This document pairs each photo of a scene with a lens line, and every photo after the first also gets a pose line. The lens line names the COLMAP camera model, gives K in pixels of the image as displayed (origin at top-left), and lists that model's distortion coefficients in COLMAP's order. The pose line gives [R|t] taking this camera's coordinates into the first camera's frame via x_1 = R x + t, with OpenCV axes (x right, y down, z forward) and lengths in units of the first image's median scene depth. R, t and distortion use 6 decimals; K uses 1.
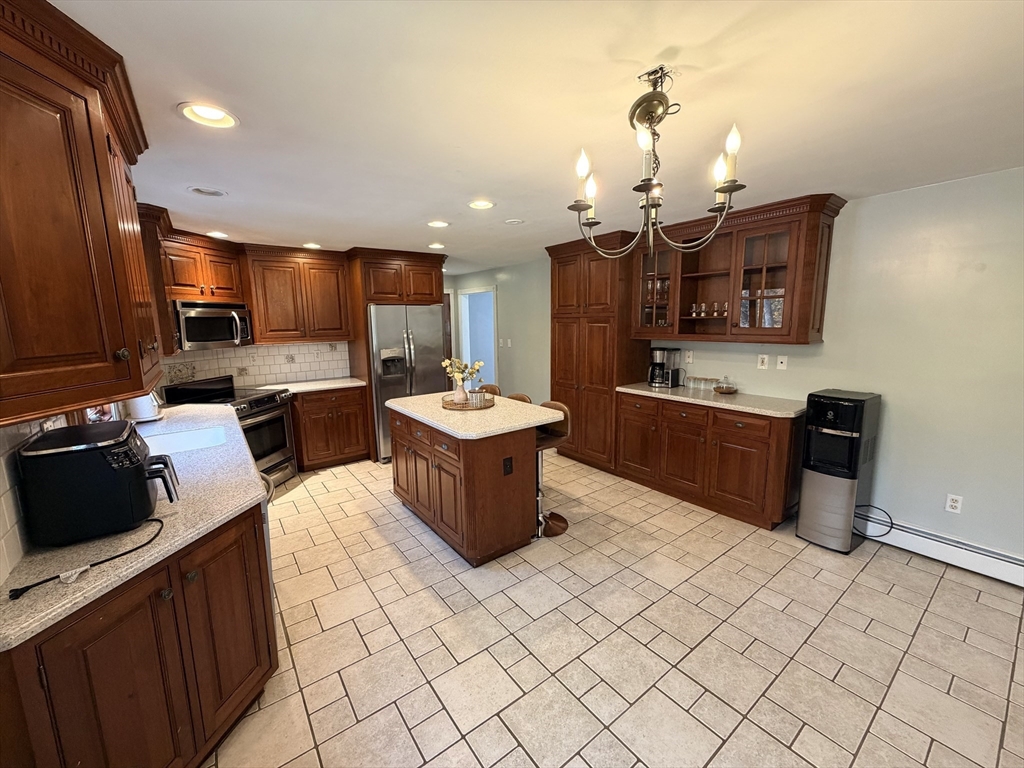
lens RADIAL K [[406.6, 0, 514.1], [0, 406.6, 382.5], [0, 0, 1]] dist [-0.002349, -0.000197]
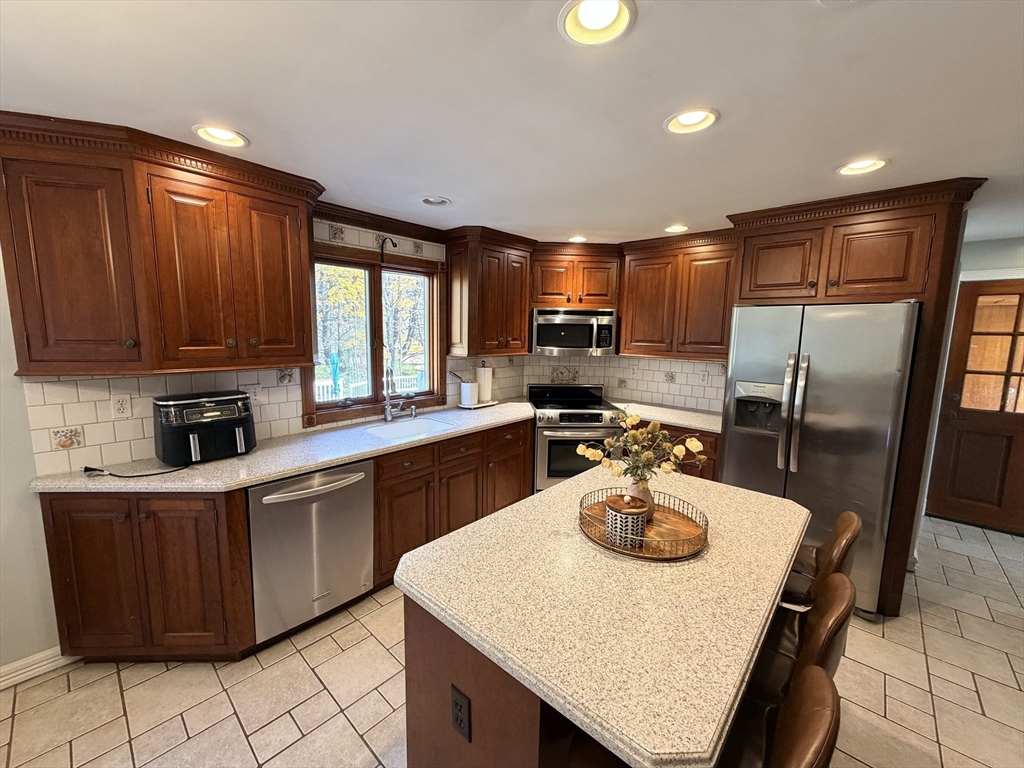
lens RADIAL K [[406.6, 0, 512.6], [0, 406.6, 387.5], [0, 0, 1]] dist [-0.002349, -0.000197]
pose [[0.188199, 0.151006, -0.970453, 0.224960], [-0.169187, 0.978322, 0.119420, -0.101989], [0.967449, 0.141713, 0.209667, 0.662772]]
